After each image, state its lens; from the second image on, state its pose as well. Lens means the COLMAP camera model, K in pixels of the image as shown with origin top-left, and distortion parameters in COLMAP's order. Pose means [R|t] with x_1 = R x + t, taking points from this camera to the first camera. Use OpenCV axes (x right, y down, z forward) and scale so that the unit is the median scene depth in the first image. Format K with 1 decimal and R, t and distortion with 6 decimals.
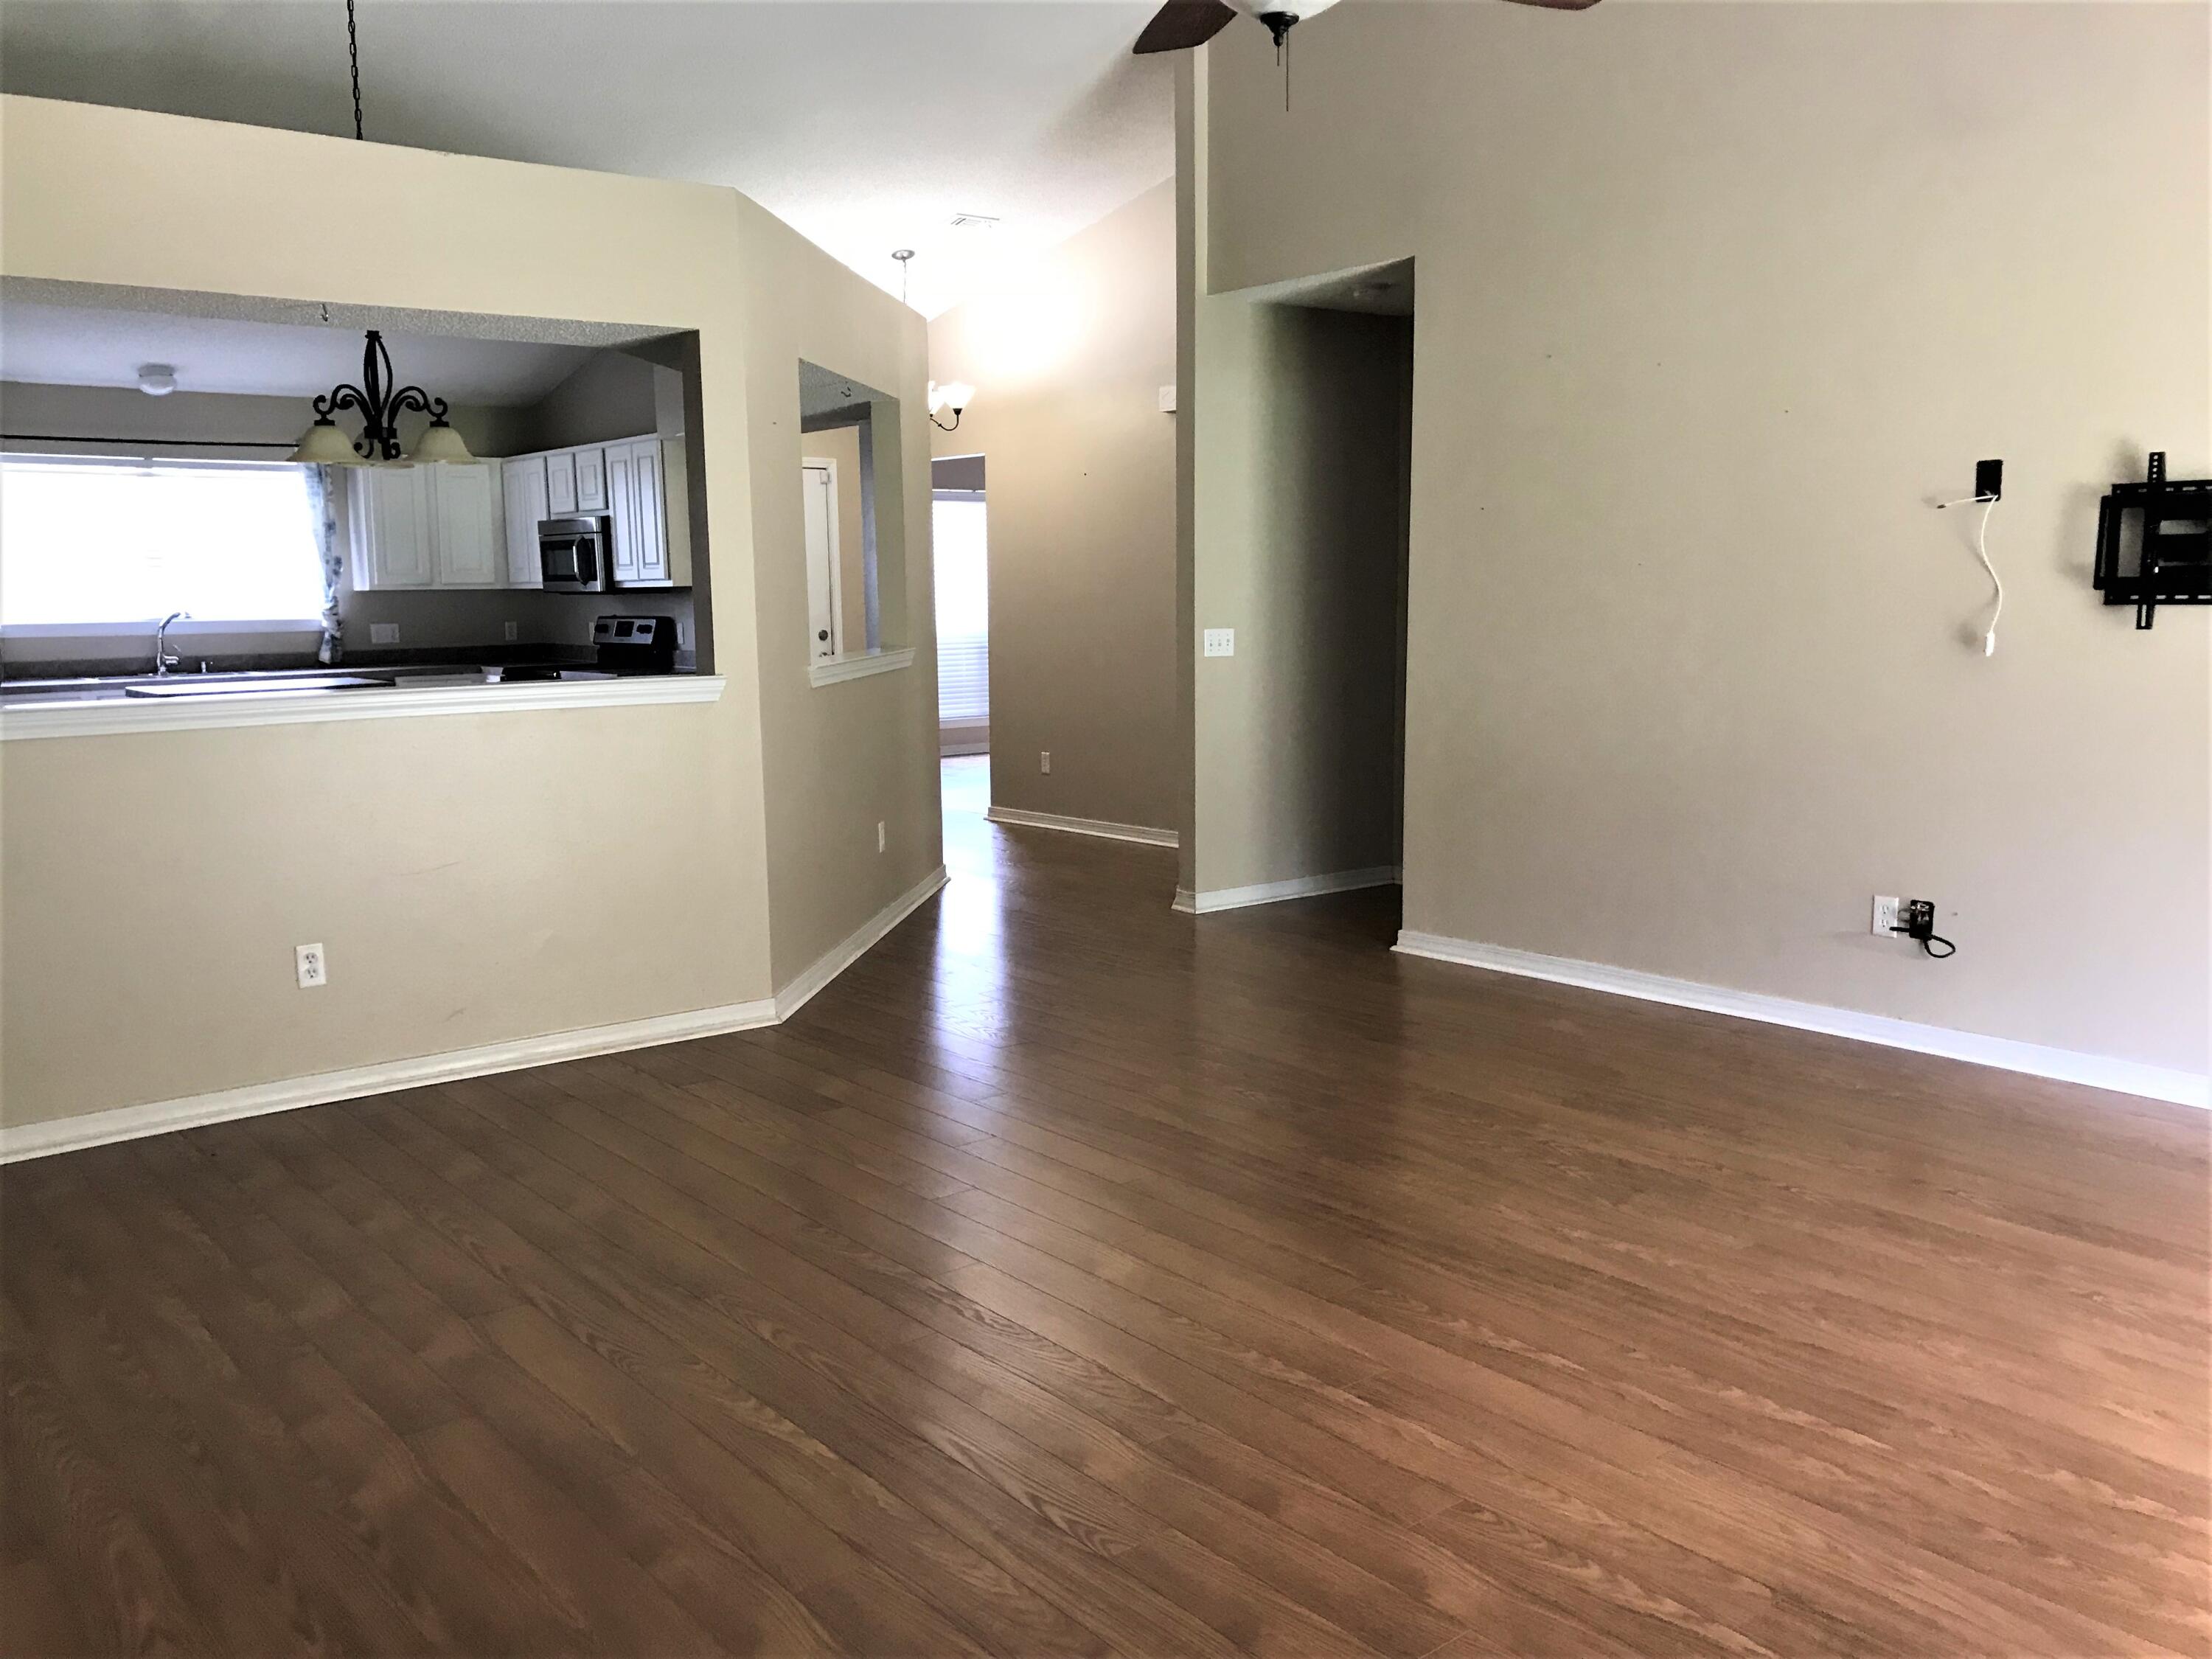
lens RADIAL K [[1835.4, 0, 1084.3], [0, 1835.4, 848.3], [0, 0, 1]] dist [0.025833, -0.030041]
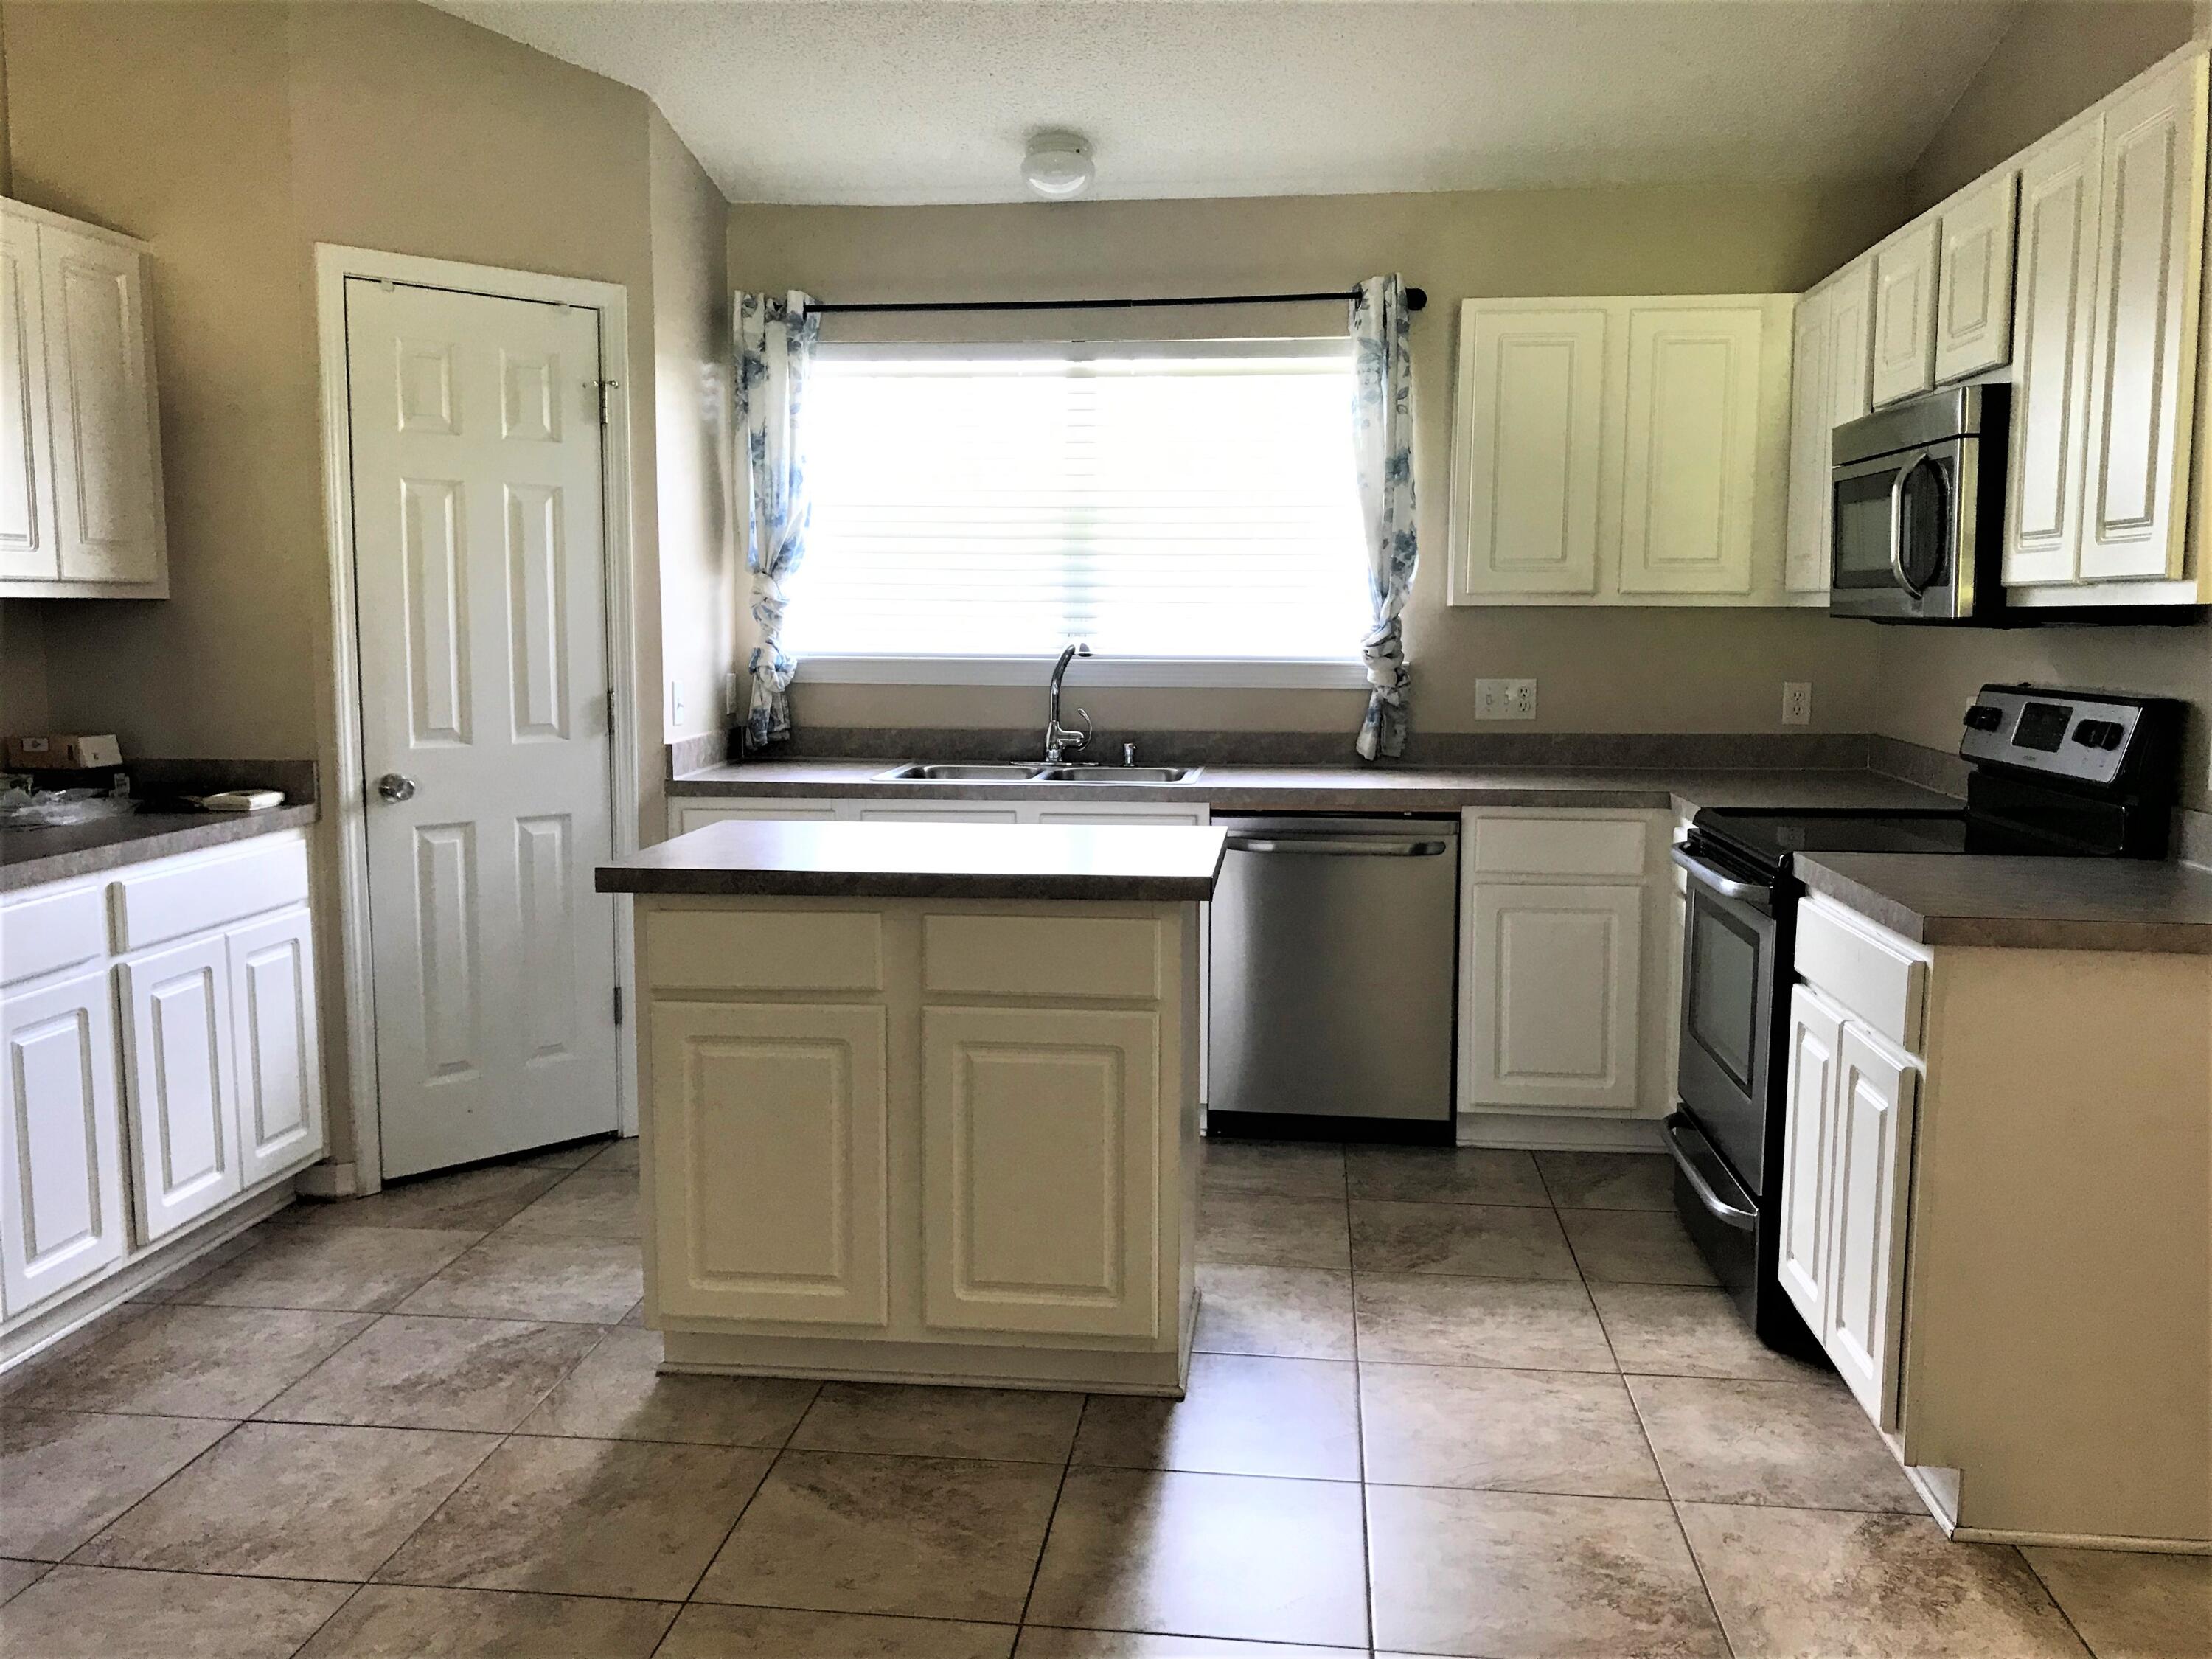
lens RADIAL K [[1835.4, 0, 1105.0], [0, 1835.4, 824.4], [0, 0, 1]] dist [0.025833, -0.030041]
pose [[0.709535, 0.097898, -0.697836, -0.133935], [-0.113816, 0.993221, 0.023613, -0.090606], [0.695417, 0.062671, 0.715868, 0.641761]]
